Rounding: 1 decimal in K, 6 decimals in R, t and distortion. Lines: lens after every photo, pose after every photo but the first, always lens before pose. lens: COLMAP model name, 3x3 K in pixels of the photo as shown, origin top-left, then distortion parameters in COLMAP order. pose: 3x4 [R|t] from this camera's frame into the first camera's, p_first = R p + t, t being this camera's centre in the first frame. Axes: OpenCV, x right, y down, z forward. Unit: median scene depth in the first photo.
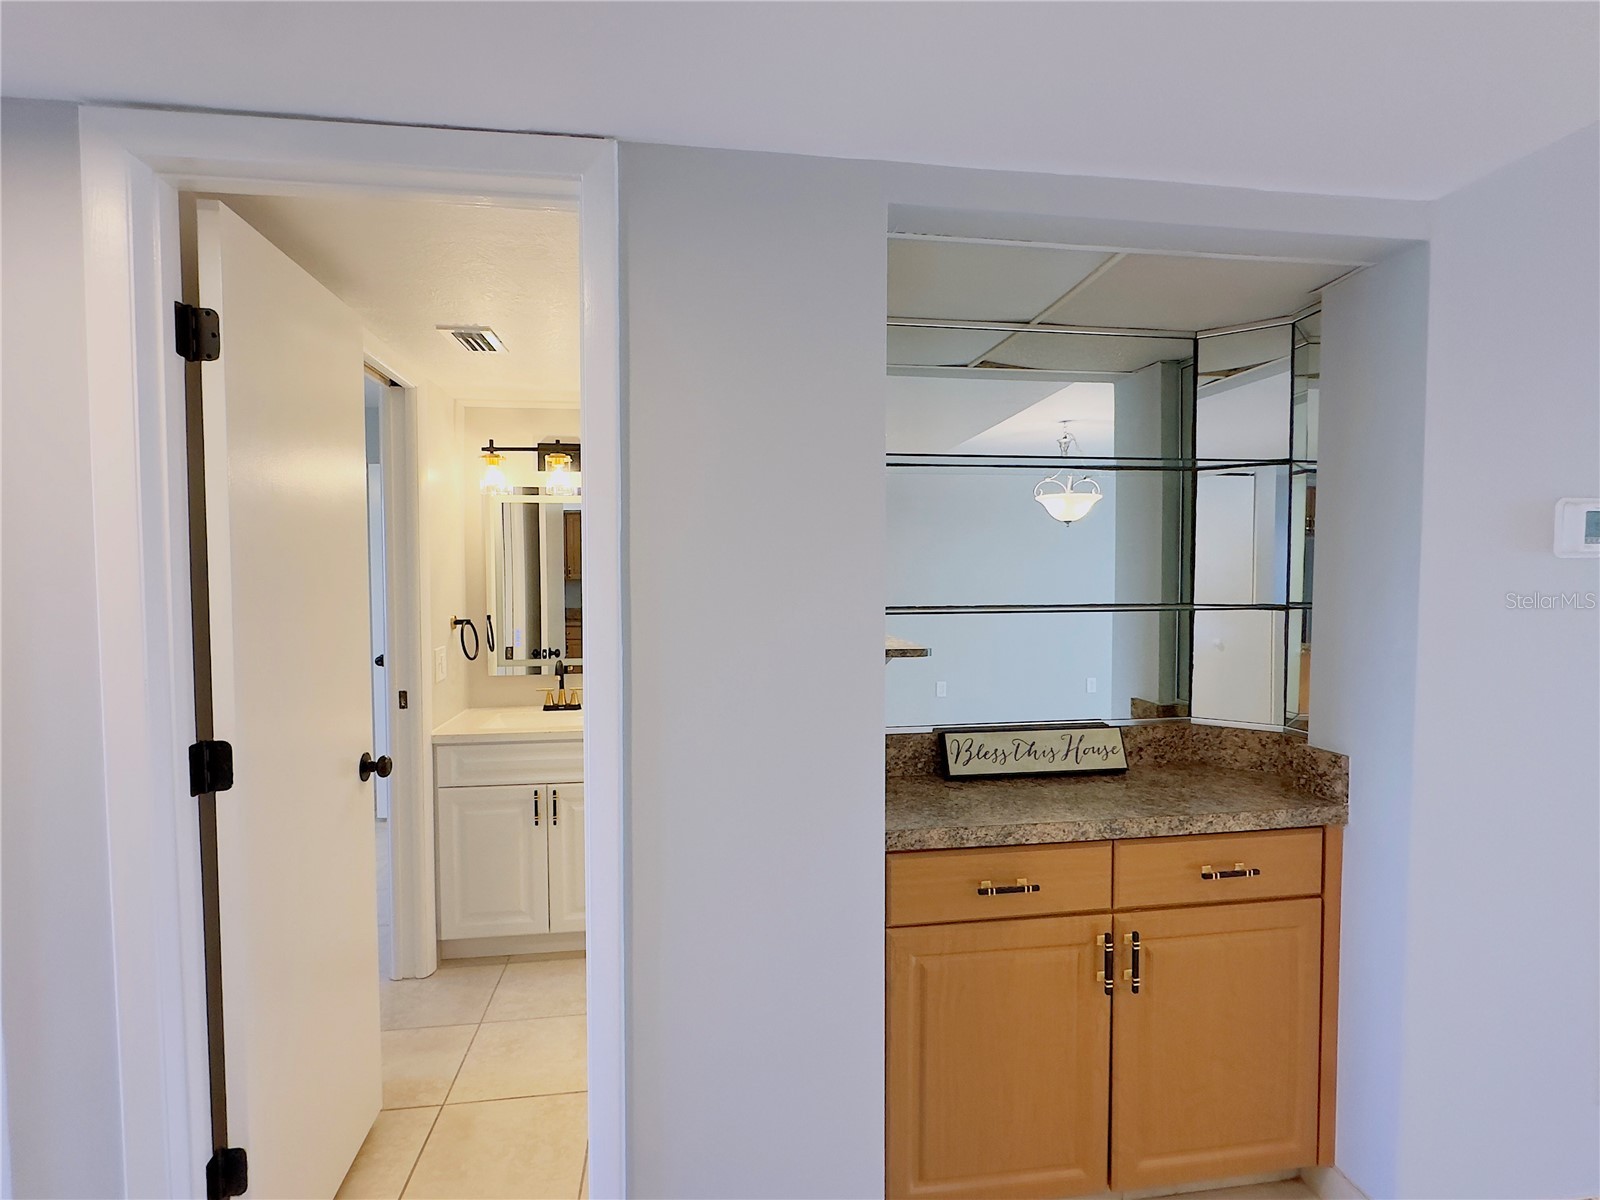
lens RADIAL K [[798.9, 0, 789.7], [0, 798.9, 601.5], [0, 0, 1]] dist [-0.011399, -0.000688]
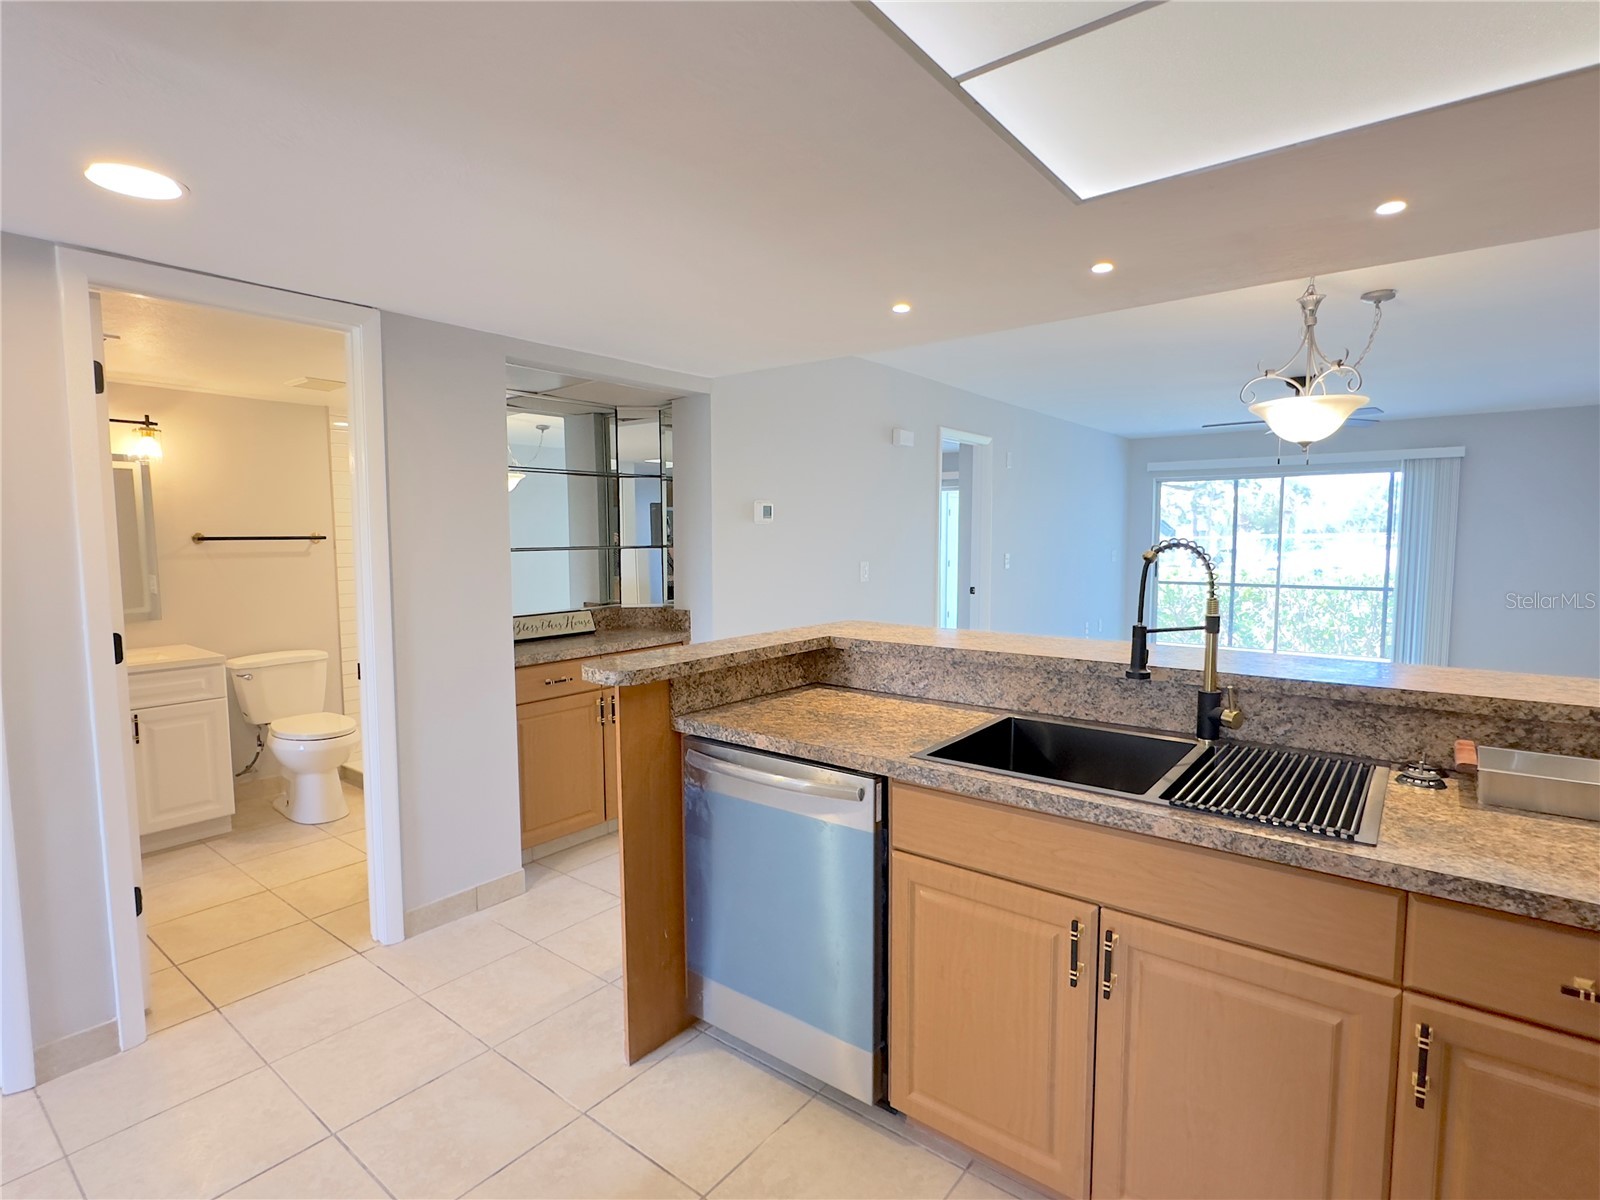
lens RADIAL K [[798.9, 0, 789.7], [0, 798.9, 601.5], [0, 0, 1]] dist [-0.011399, -0.000688]
pose [[0.730950, -0.061963, 0.679612, -0.552453], [0.021075, 0.997444, 0.068274, 0.017027], [-0.682106, -0.035582, 0.730388, -0.745623]]
